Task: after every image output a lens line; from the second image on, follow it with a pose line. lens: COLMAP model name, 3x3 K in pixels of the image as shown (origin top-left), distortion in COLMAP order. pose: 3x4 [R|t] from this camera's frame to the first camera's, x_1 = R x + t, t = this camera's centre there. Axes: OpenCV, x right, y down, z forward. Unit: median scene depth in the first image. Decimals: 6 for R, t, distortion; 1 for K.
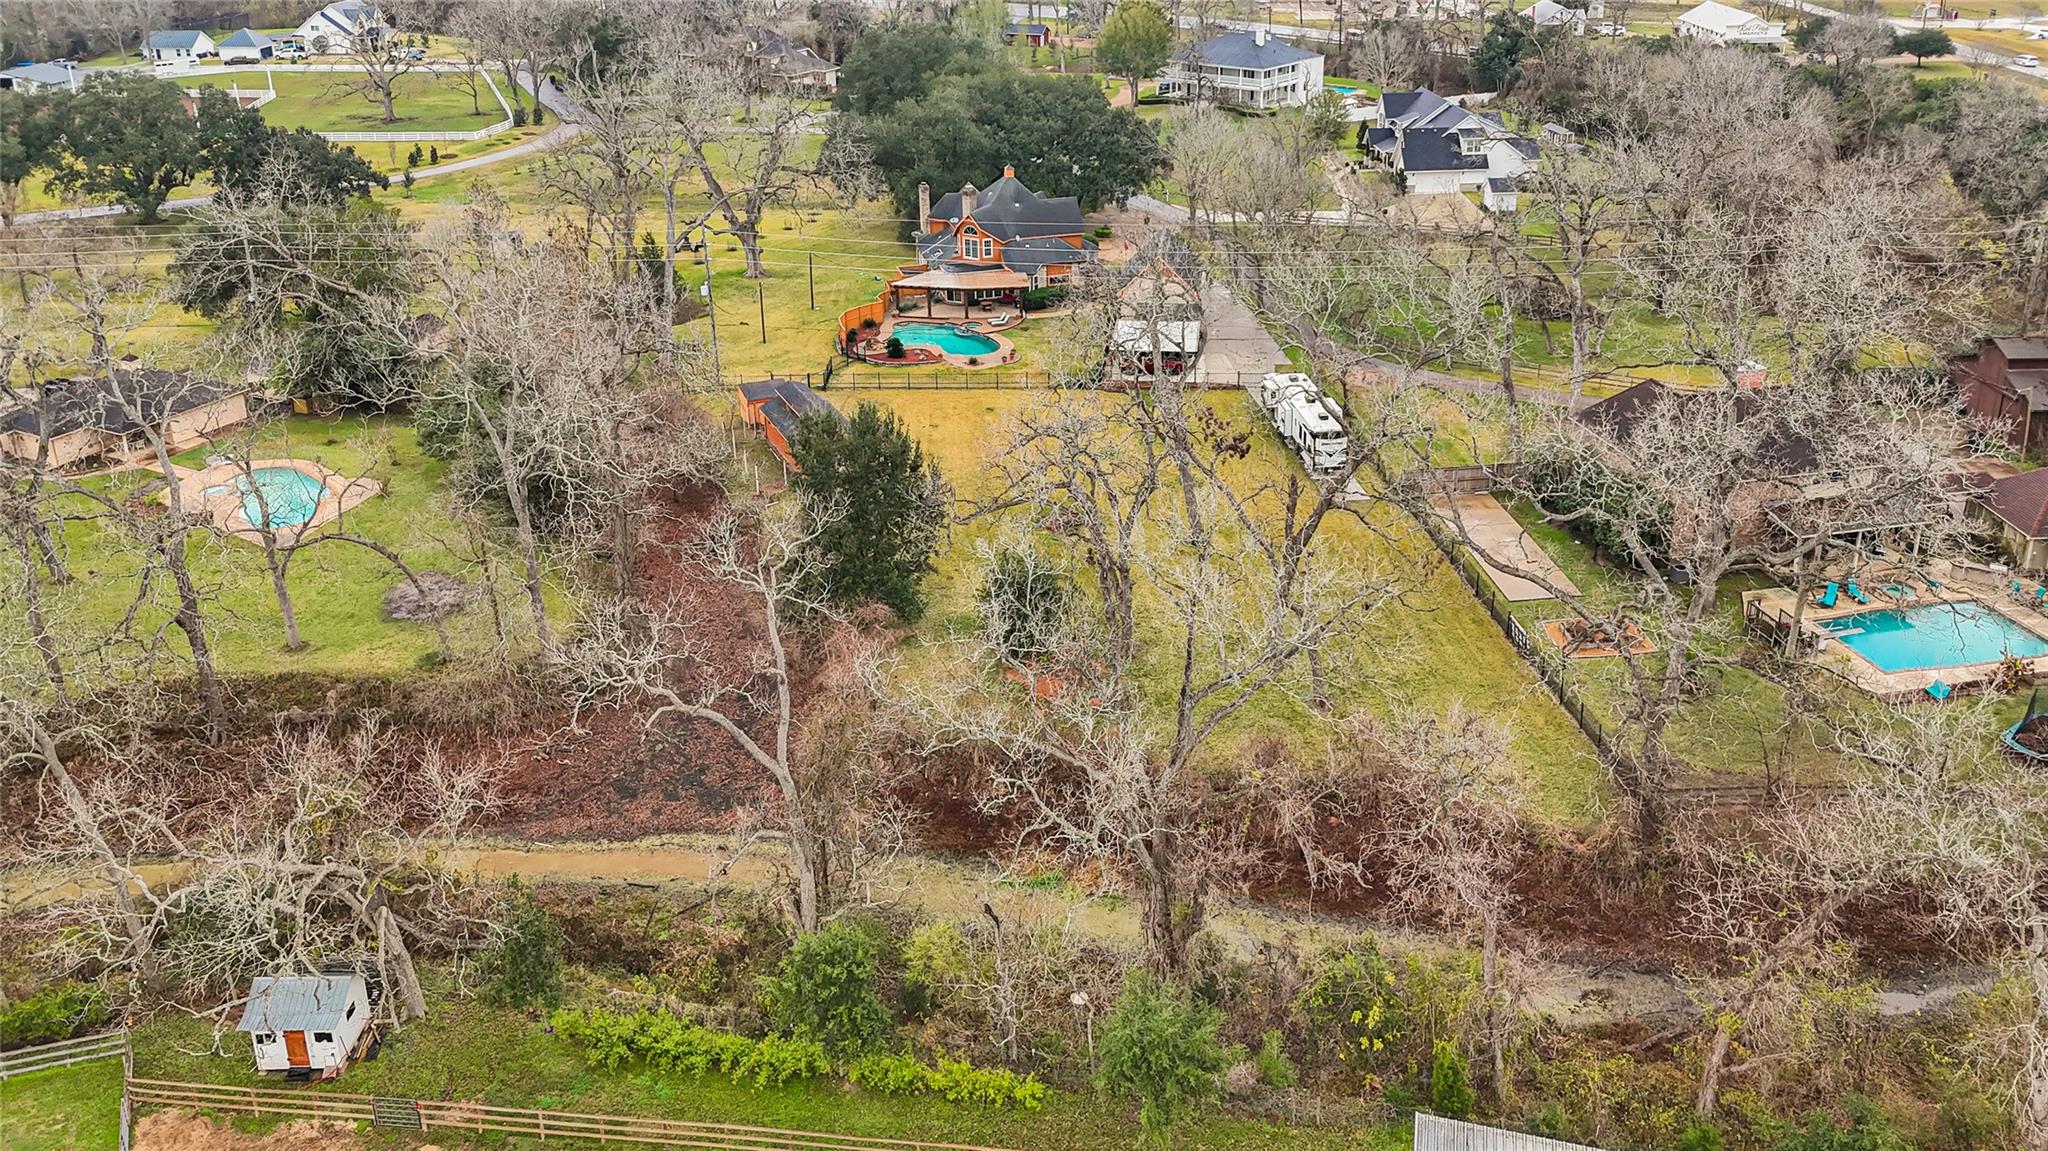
lens RADIAL K [[1424.5, 0, 1025.2], [0, 1424.5, 574.3], [0, 0, 1]] dist [0.005829, -0.000248]
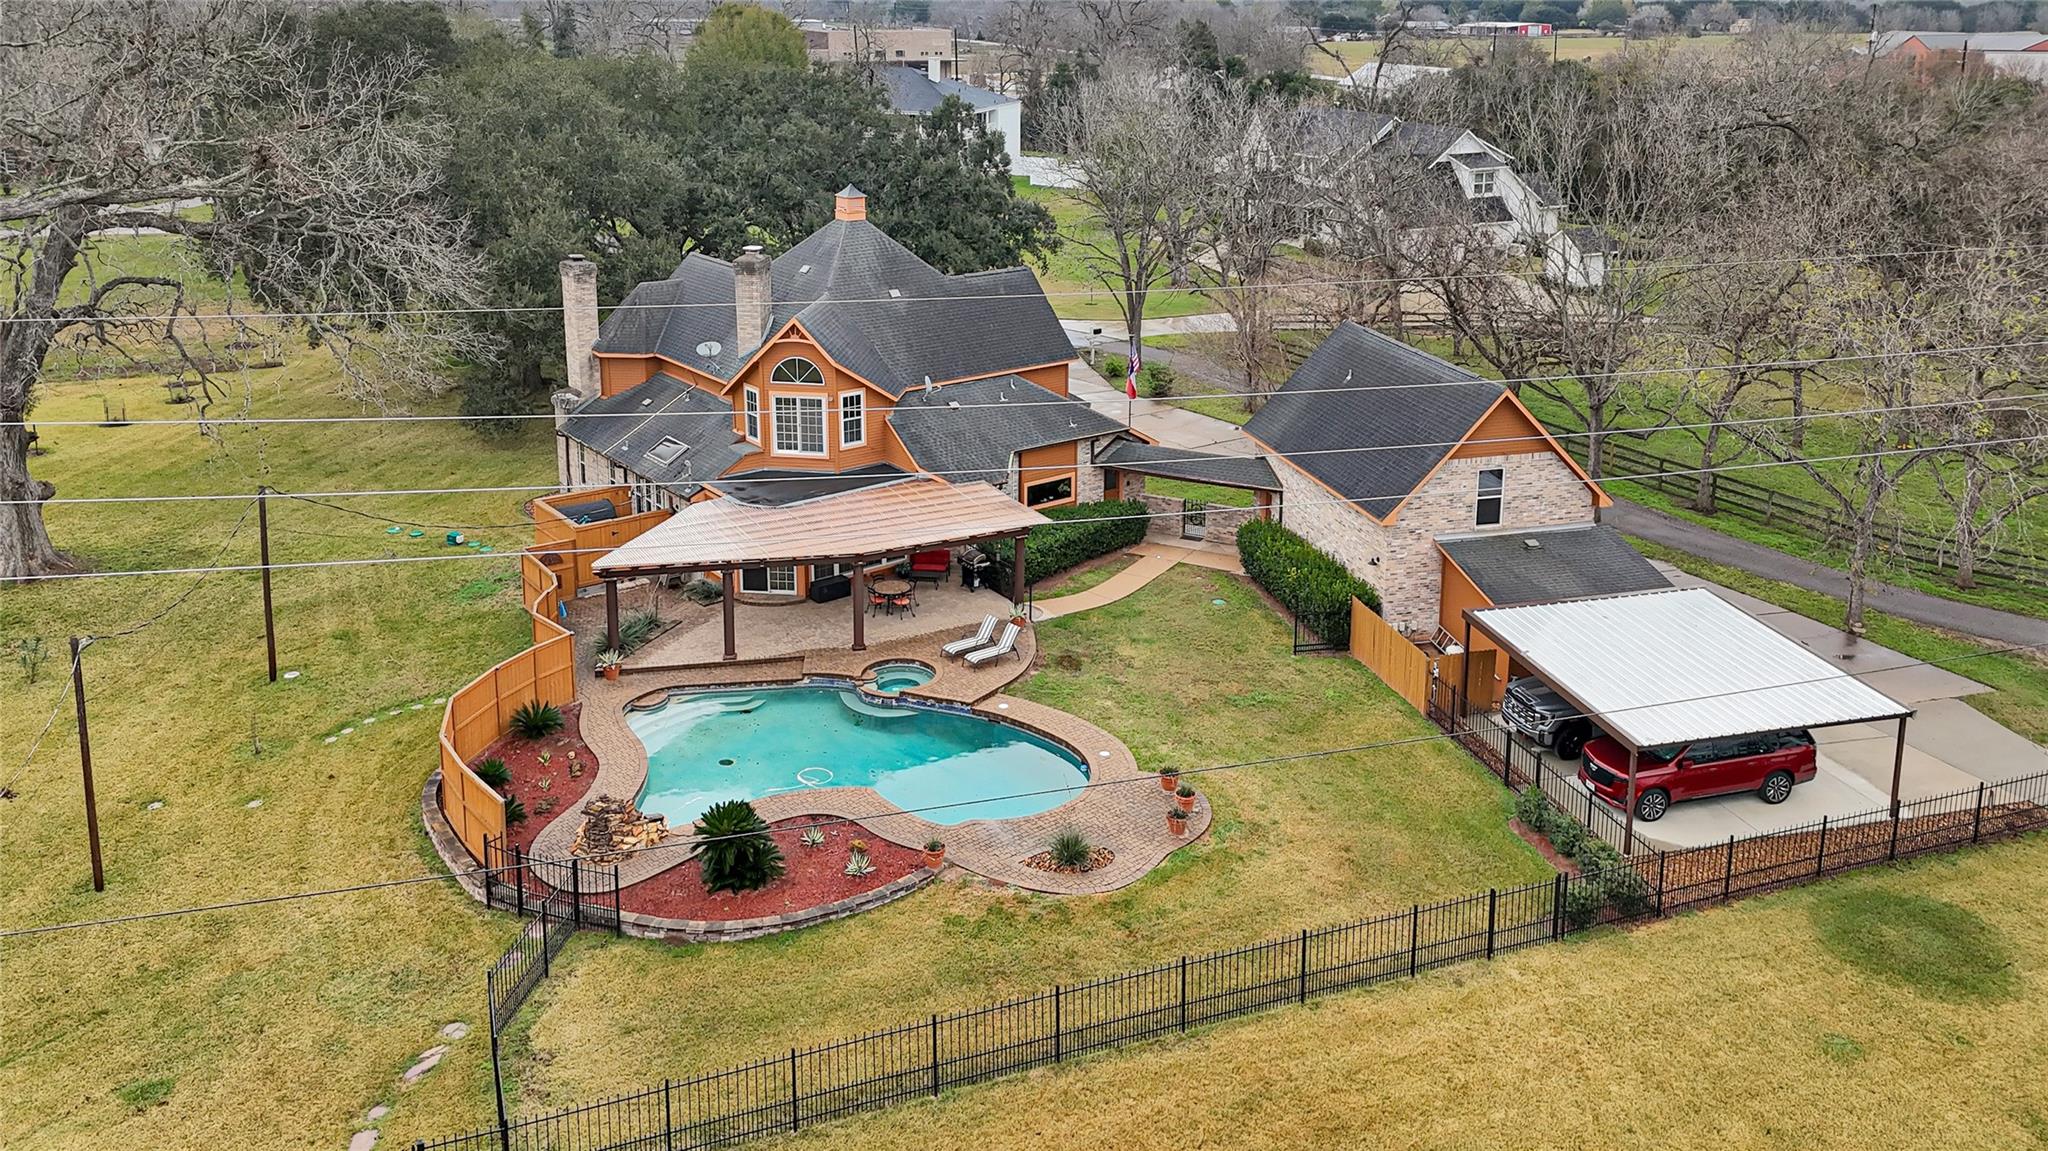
lens RADIAL K [[1424.5, 0, 1025.2], [0, 1424.5, 574.3], [0, 0, 1]] dist [0.005829, -0.000248]
pose [[0.906706, -0.129483, 0.401395, -0.124128], [0.172617, 0.982276, -0.073059, -0.160080], [-0.384820, 0.135531, 0.912987, 0.676666]]
